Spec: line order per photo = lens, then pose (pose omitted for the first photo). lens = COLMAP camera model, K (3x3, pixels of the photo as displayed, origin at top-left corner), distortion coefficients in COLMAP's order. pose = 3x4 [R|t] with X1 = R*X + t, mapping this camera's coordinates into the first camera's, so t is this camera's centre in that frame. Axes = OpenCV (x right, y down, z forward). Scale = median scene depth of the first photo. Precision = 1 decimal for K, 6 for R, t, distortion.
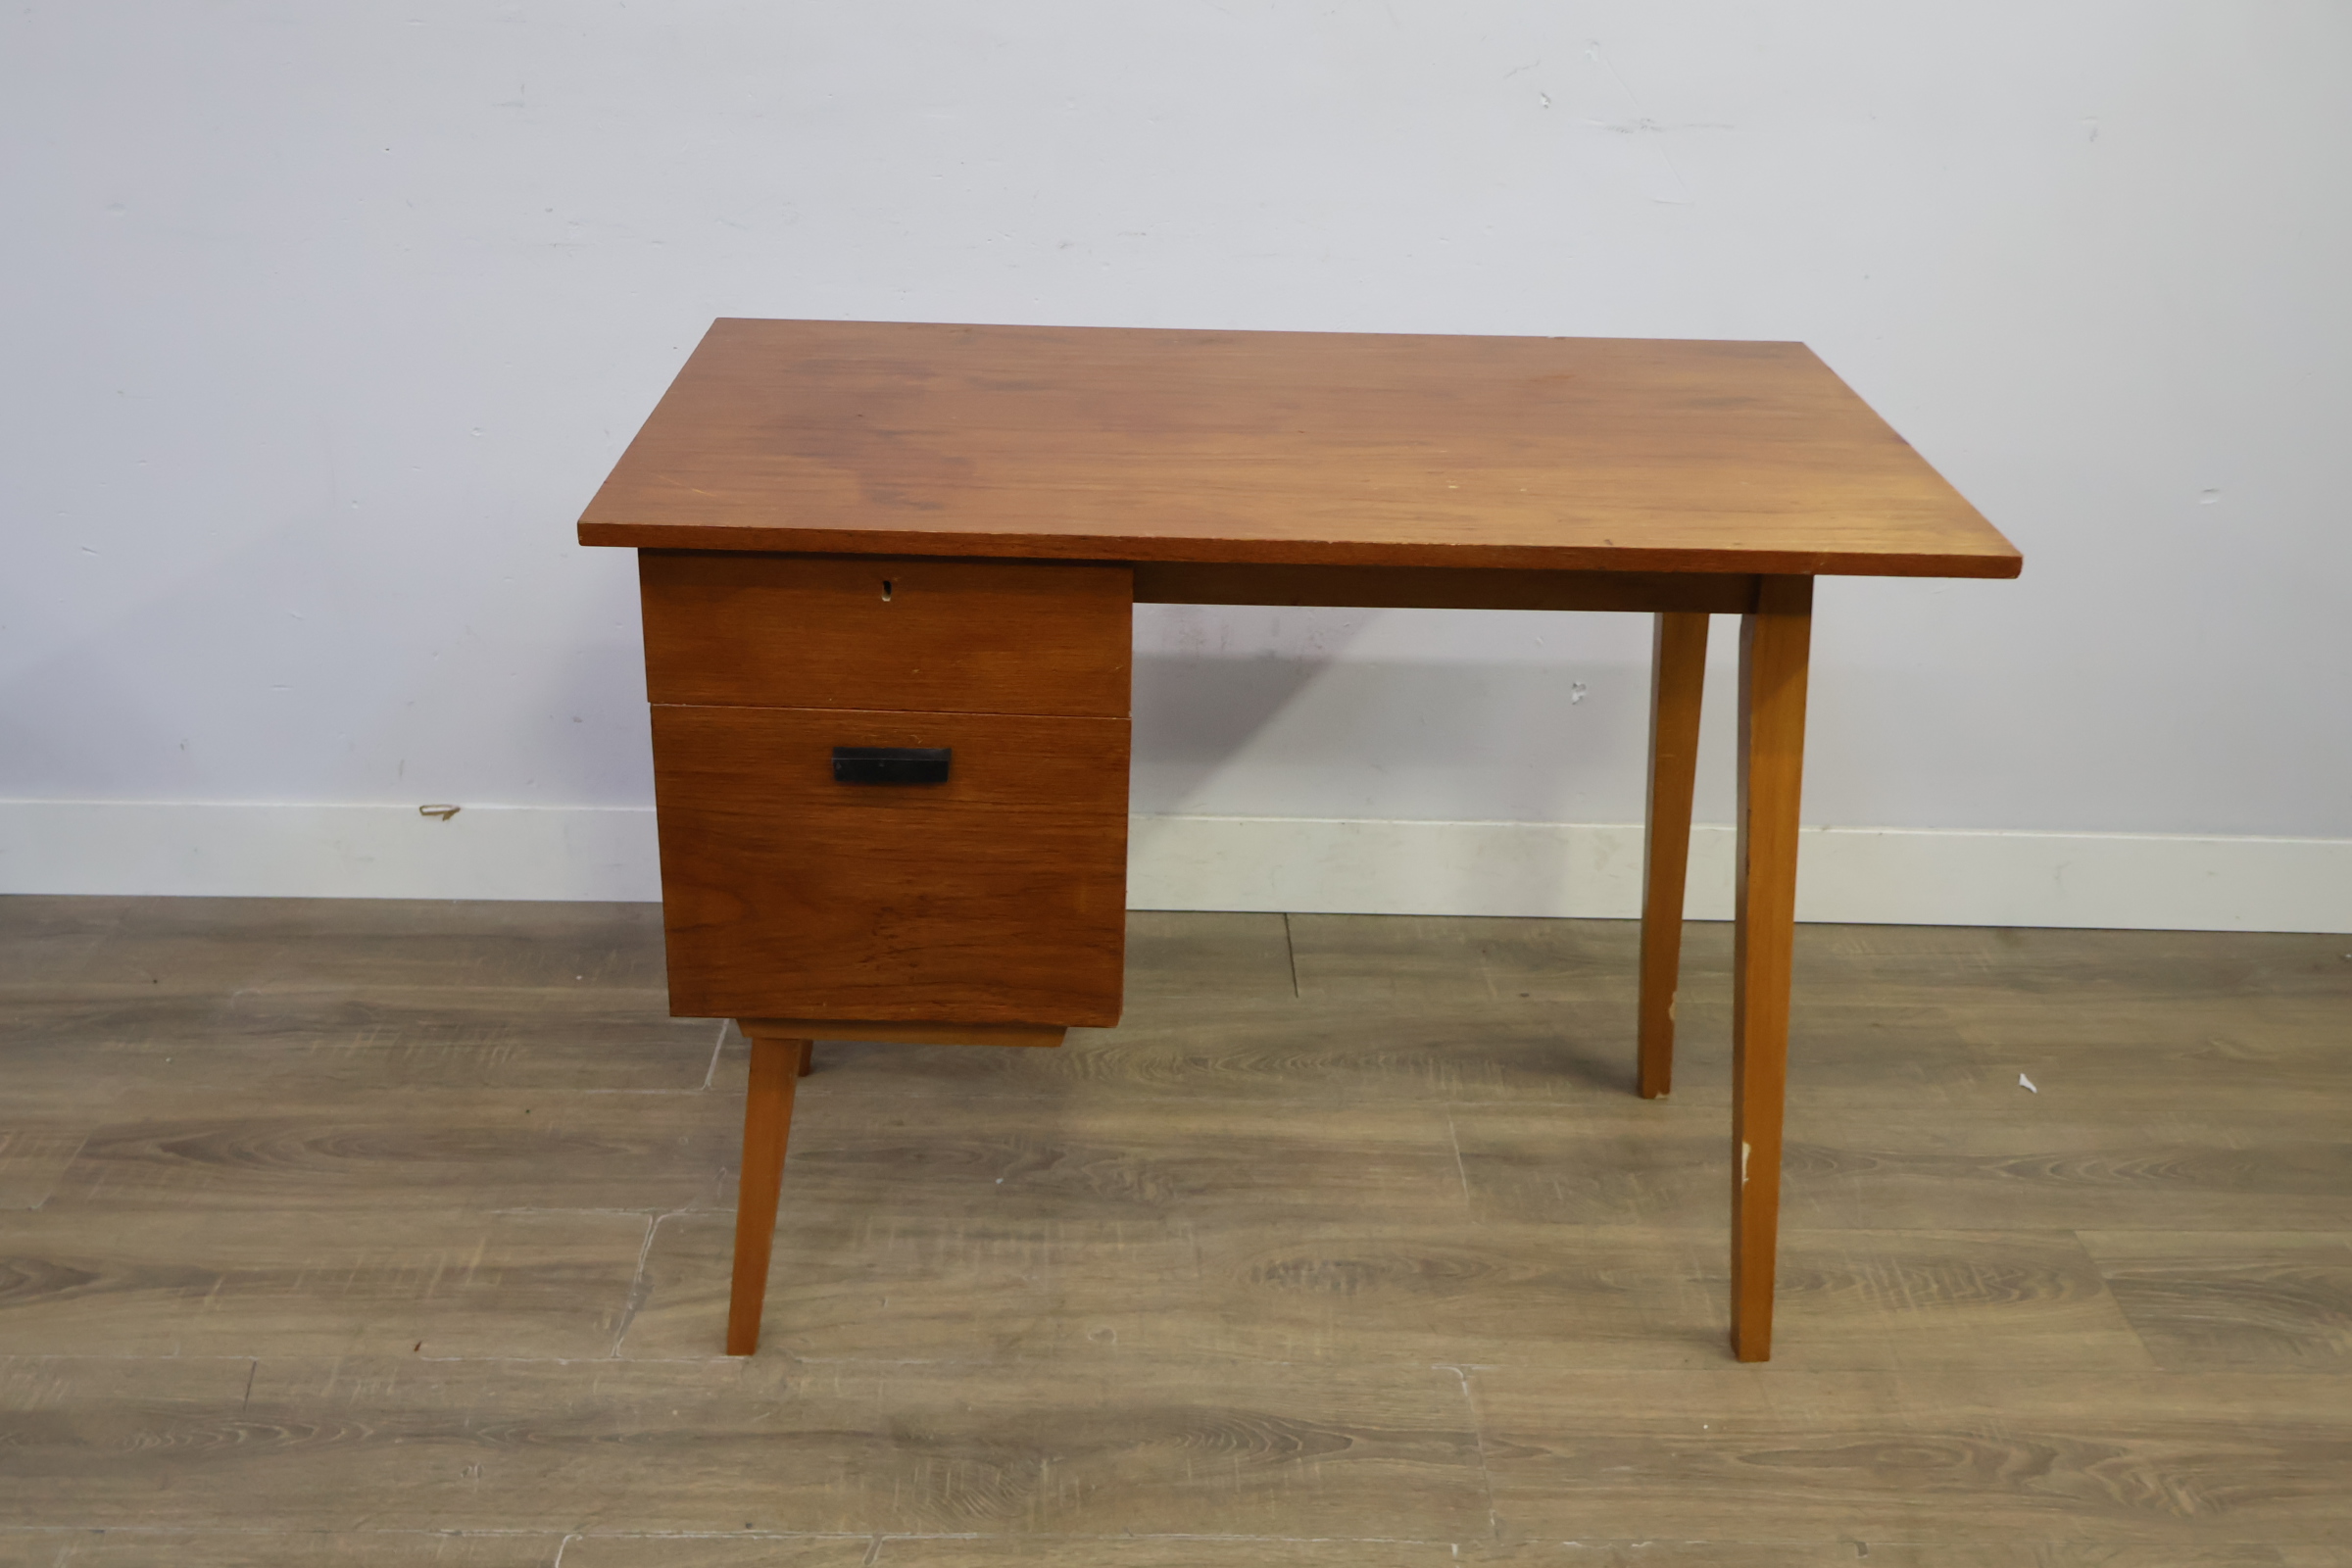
lens RADIAL K [[2260.8, 0, 1157.2], [0, 2260.8, 782.5], [0, 0, 1]] dist [-0.005270, 0.000000]
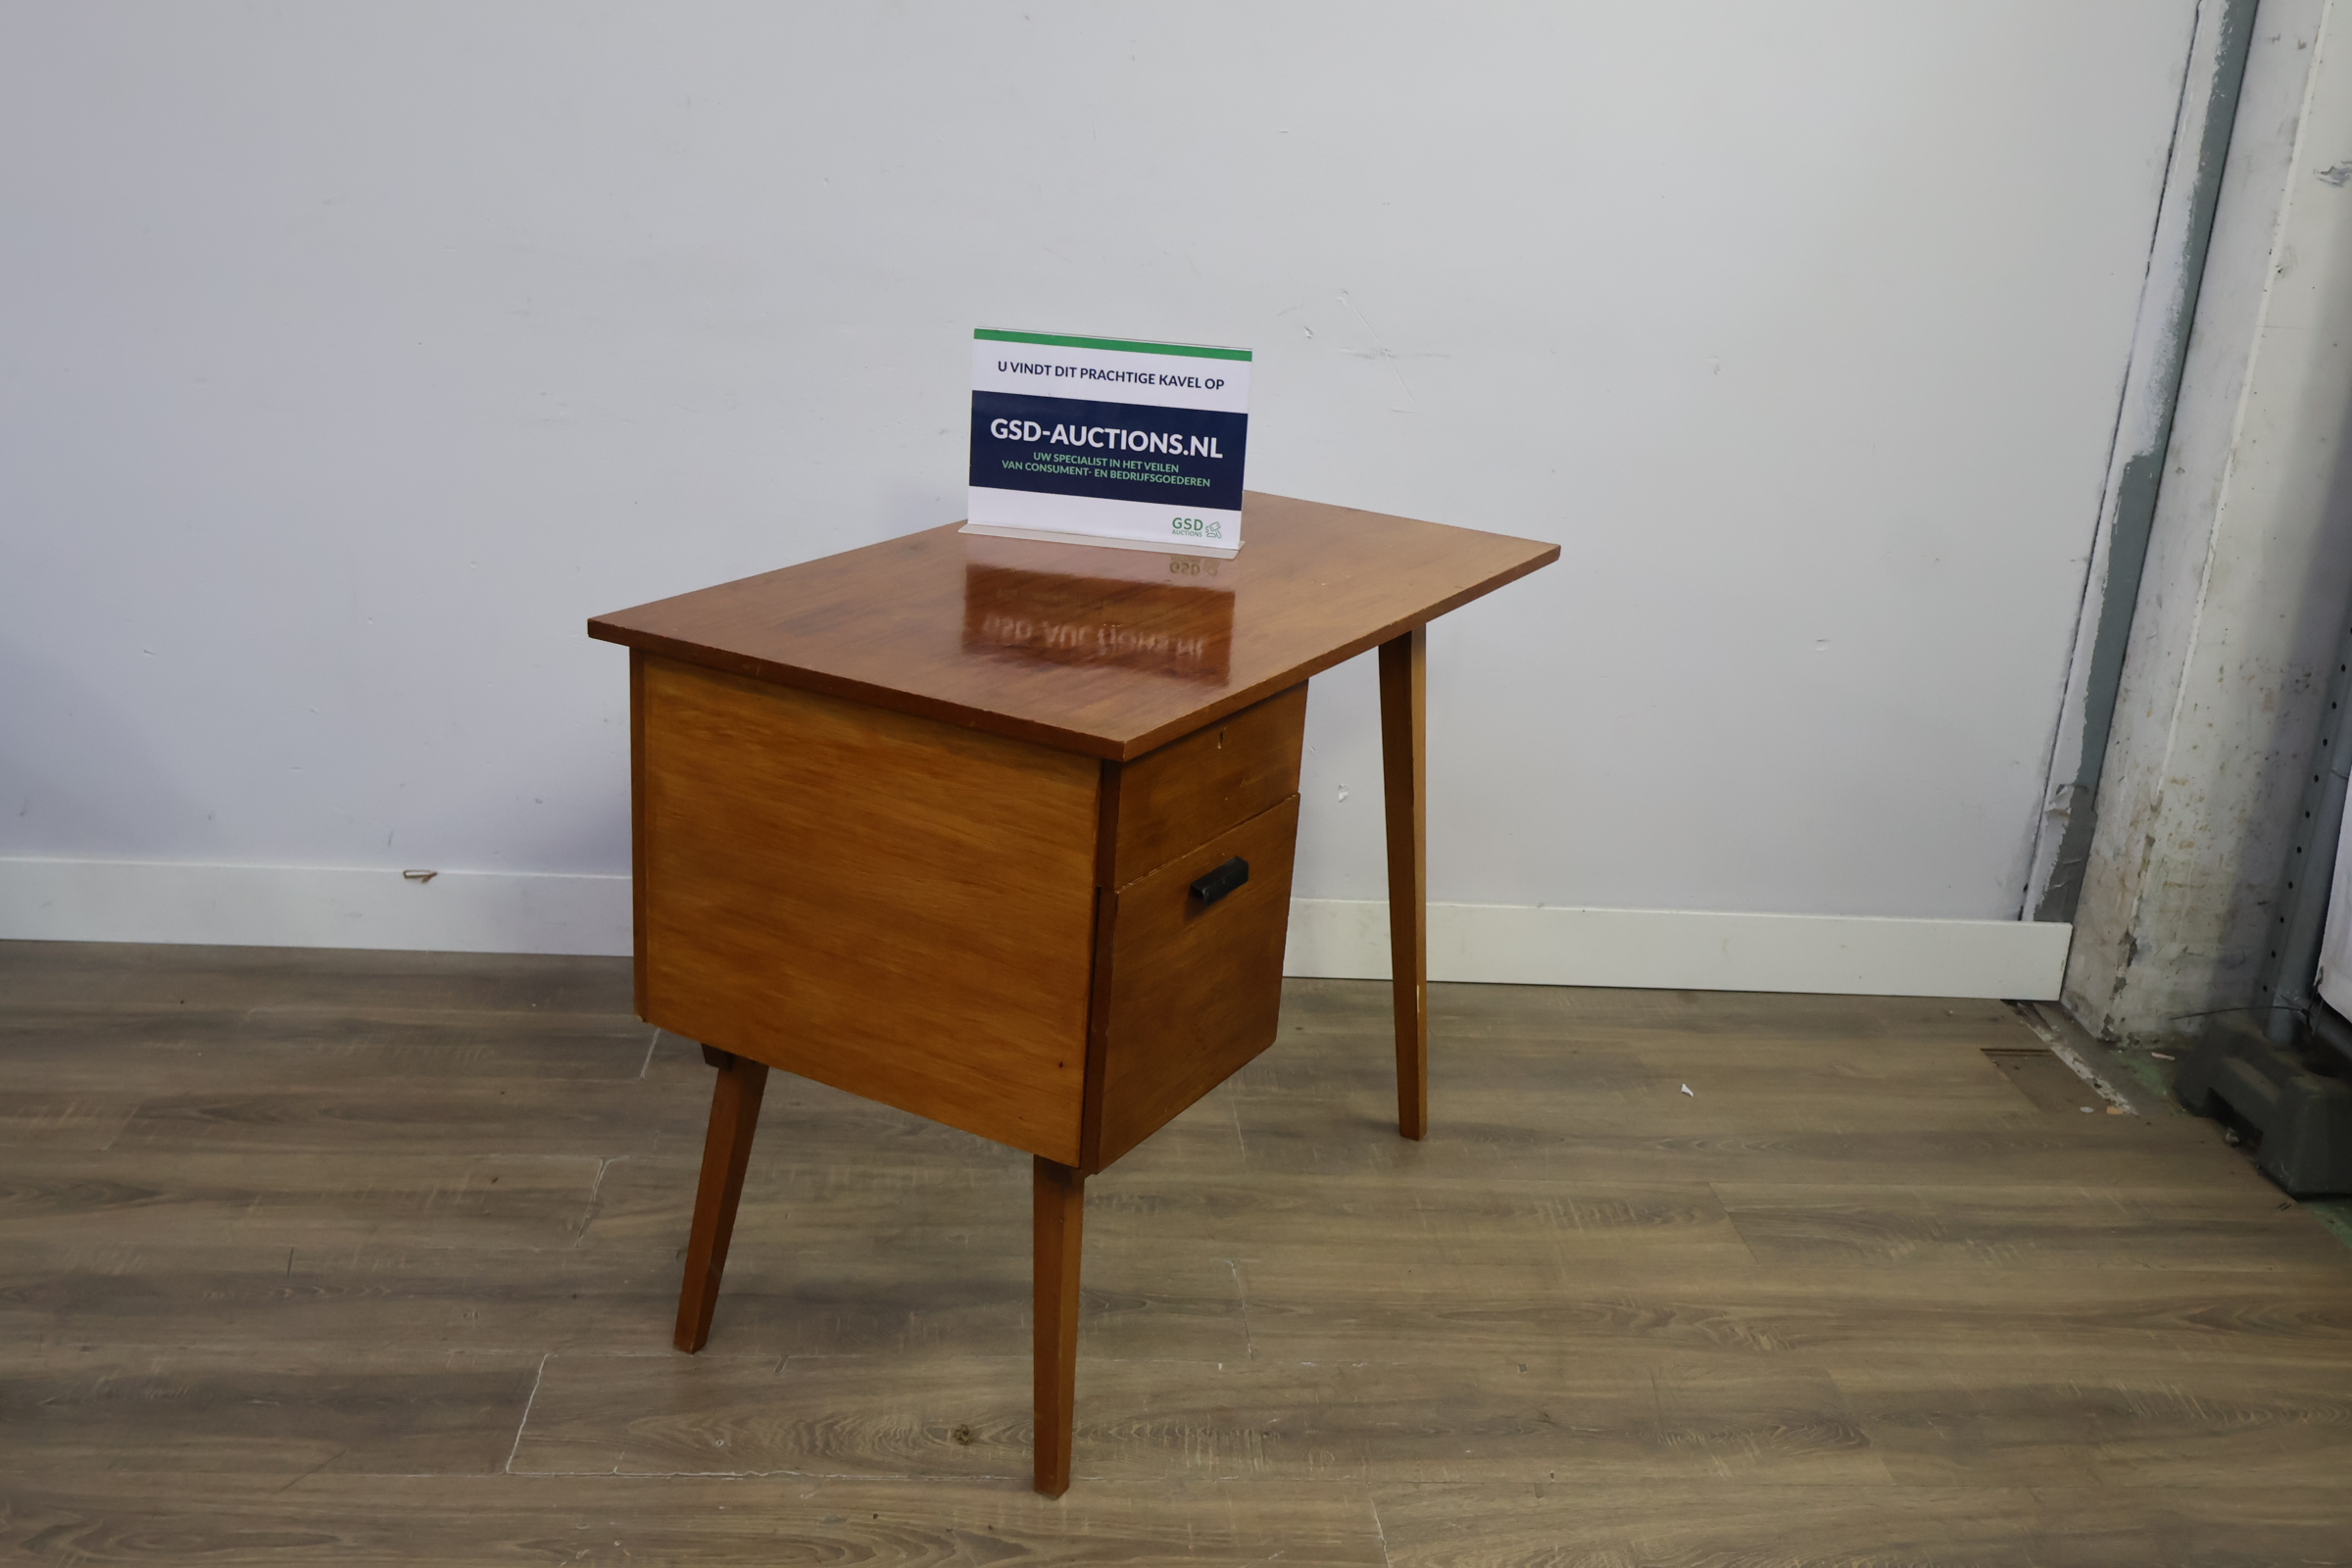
lens RADIAL K [[2260.8, 0, 1160.5], [0, 2260.8, 768.1], [0, 0, 1]] dist [-0.005270, 0.000000]
pose [[0.997865, 0.016269, 0.063255, 0.005372], [-0.008186, 0.991997, -0.125998, 0.134580], [-0.064798, 0.125211, 0.990012, -0.311373]]
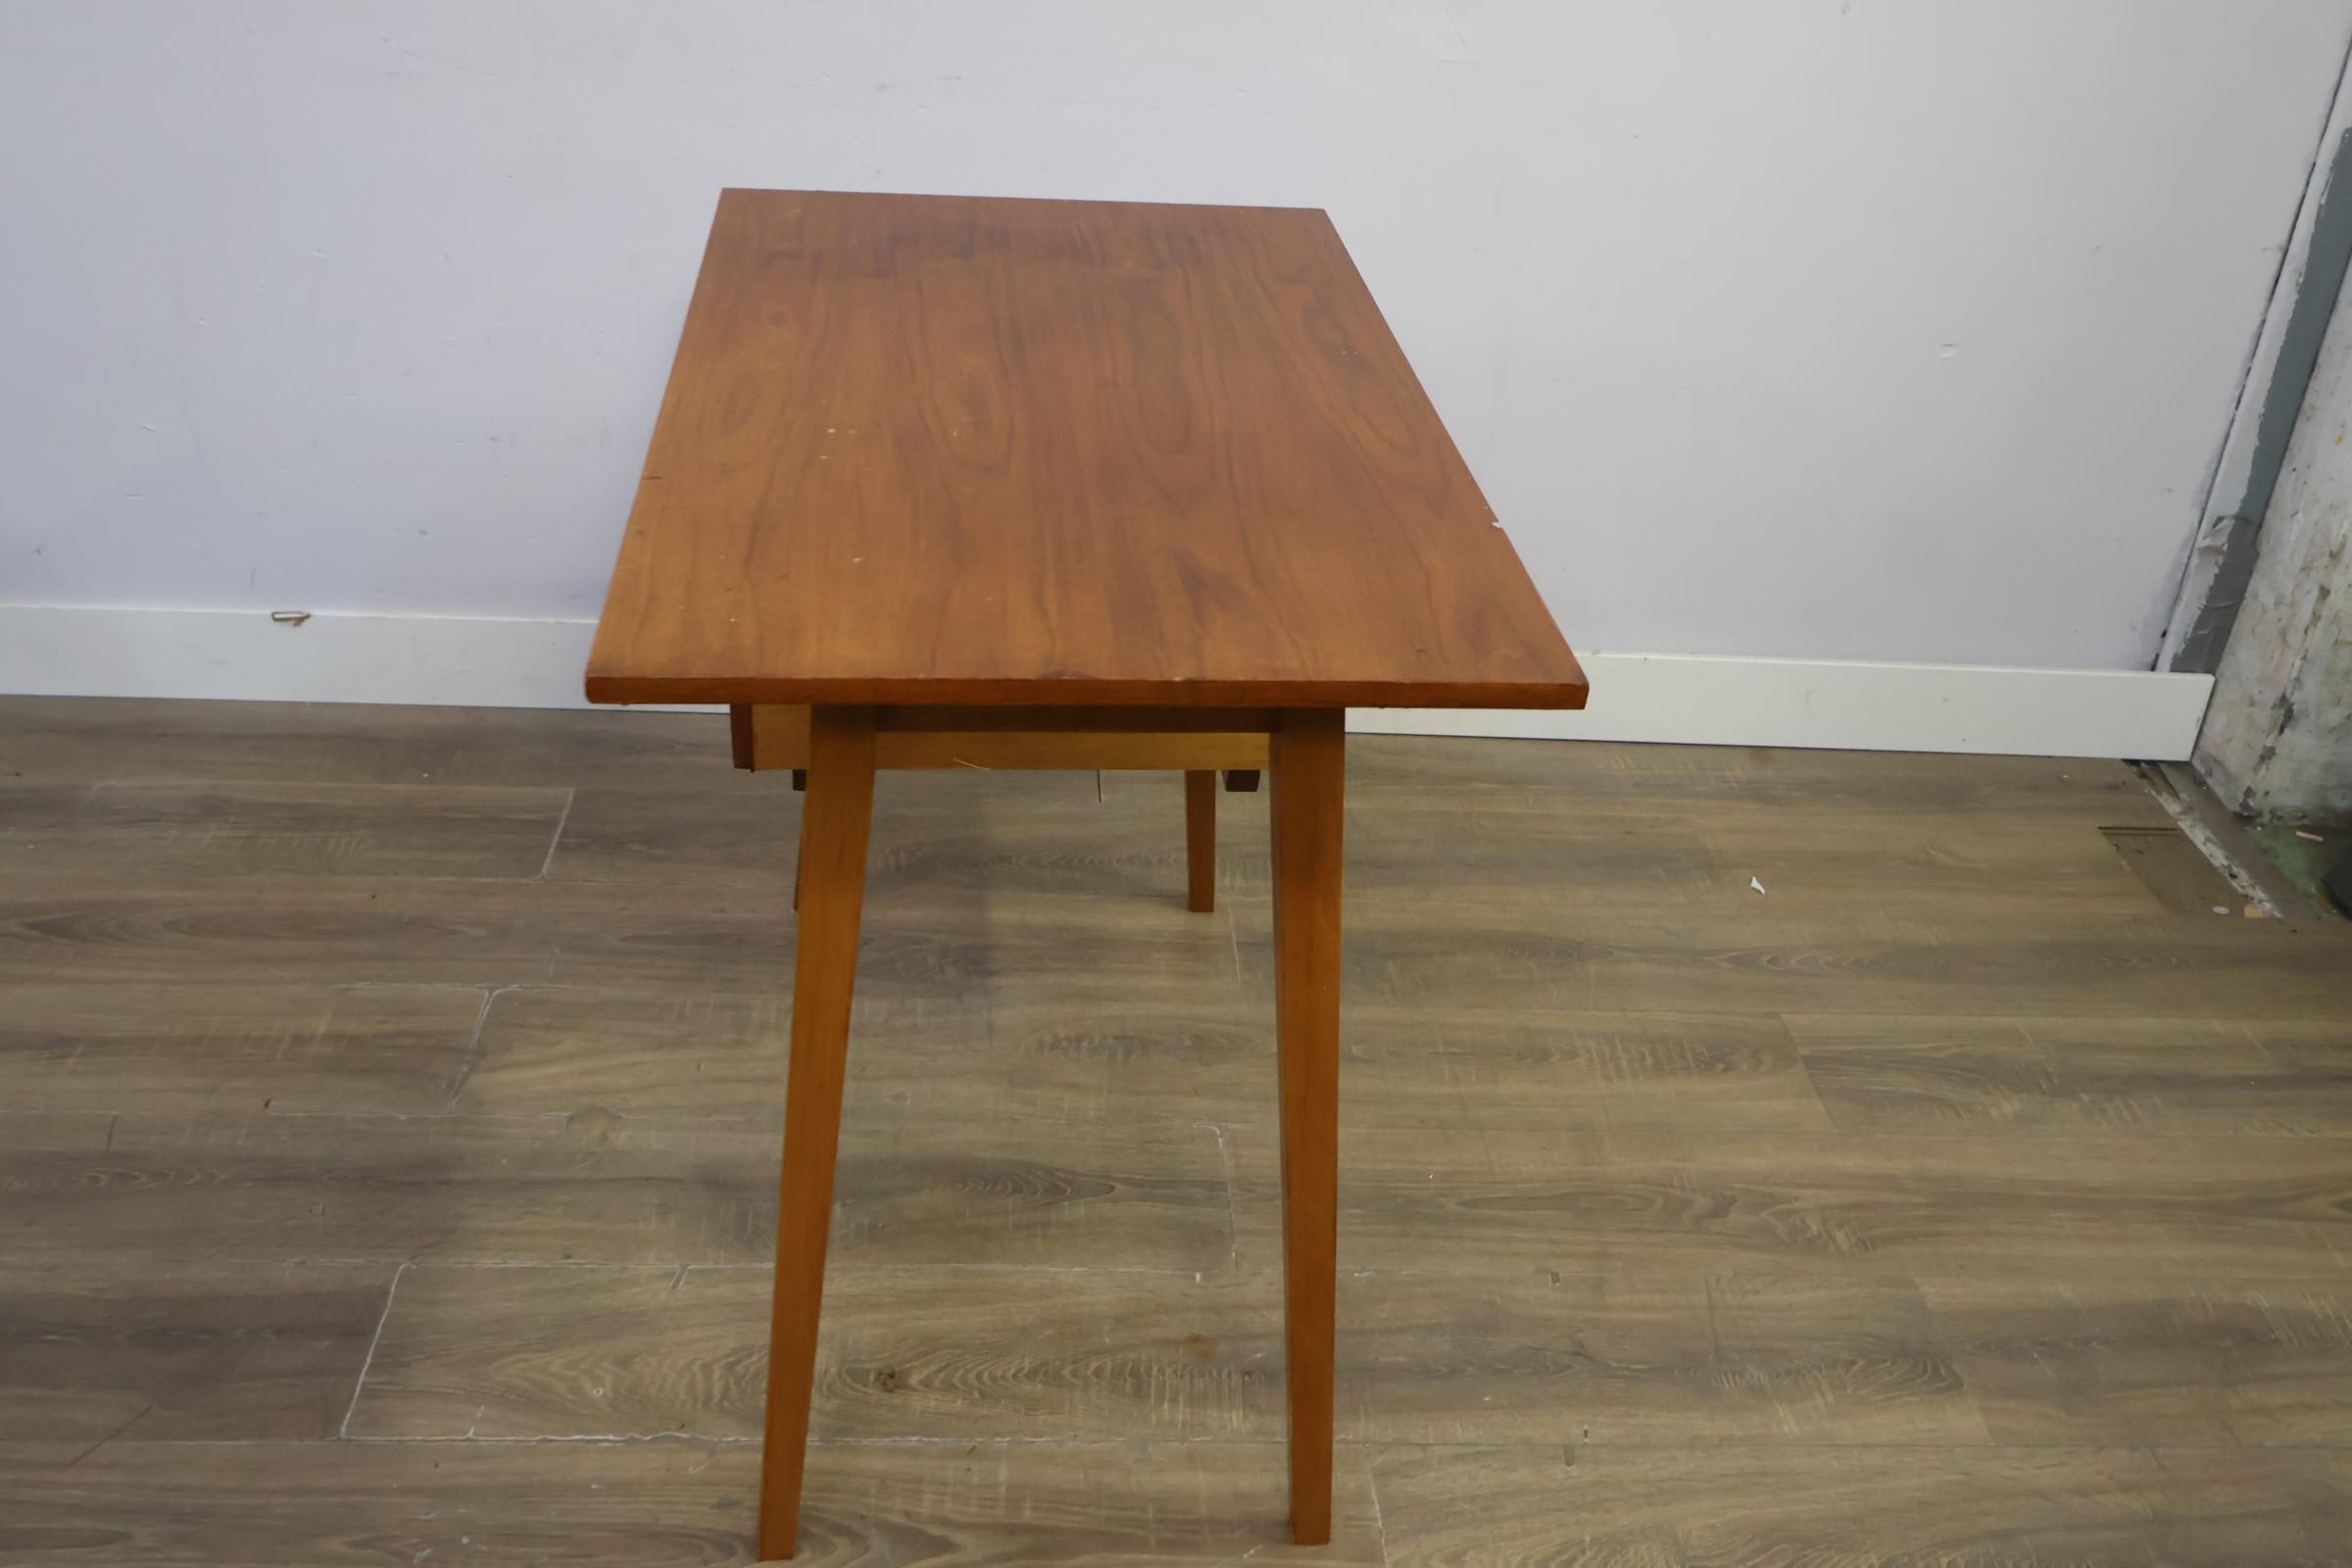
lens RADIAL K [[2260.8, 0, 1165.1], [0, 2260.8, 788.2], [0, 0, 1]] dist [-0.005270, 0.000000]
pose [[0.998712, 0.011397, 0.049448, 0.048205], [-0.015125, 0.997016, 0.075693, 0.007782], [-0.048438, -0.076343, 0.995904, -0.093243]]
